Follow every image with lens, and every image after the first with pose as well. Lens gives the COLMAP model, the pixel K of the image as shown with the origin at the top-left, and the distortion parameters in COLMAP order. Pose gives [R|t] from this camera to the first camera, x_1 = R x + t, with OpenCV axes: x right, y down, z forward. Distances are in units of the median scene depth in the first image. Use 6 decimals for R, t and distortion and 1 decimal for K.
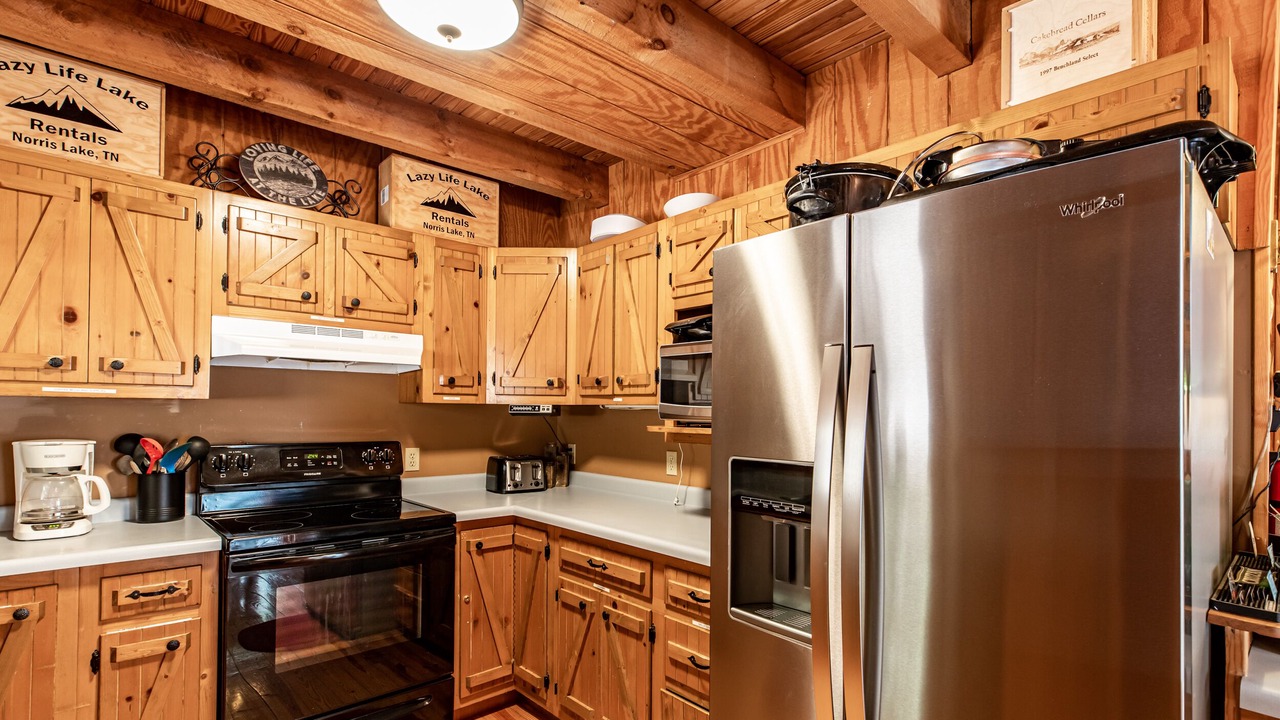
lens RADIAL K [[594.7, 0, 644.2], [0, 594.7, 403.4], [0, 0, 1]] dist [0.001932, 0.000466]
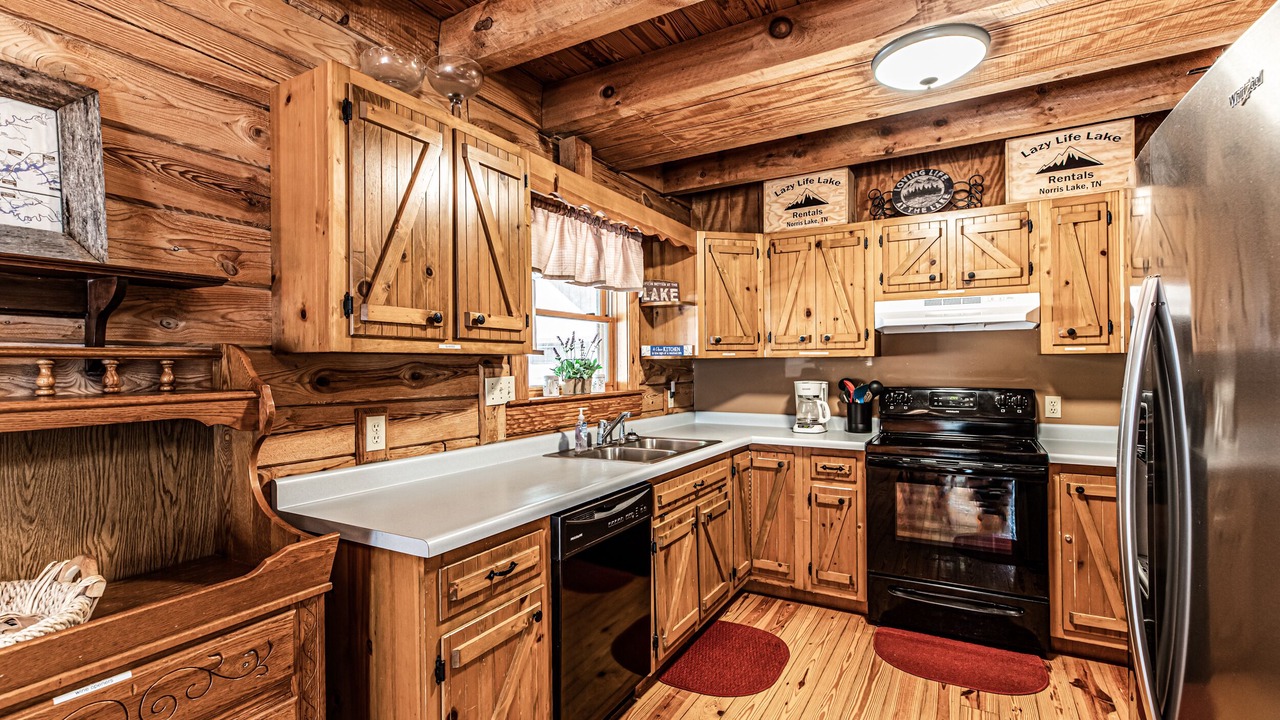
lens RADIAL K [[582.2, 0, 640.8], [0, 582.2, 366.7], [0, 0, 1]] dist [-0.042904, 0.012969]
pose [[0.289685, -0.012252, -0.957044, 0.482210], [0.021416, 0.999751, -0.006317, 0.014985], [0.956882, -0.018666, 0.289875, -0.014804]]
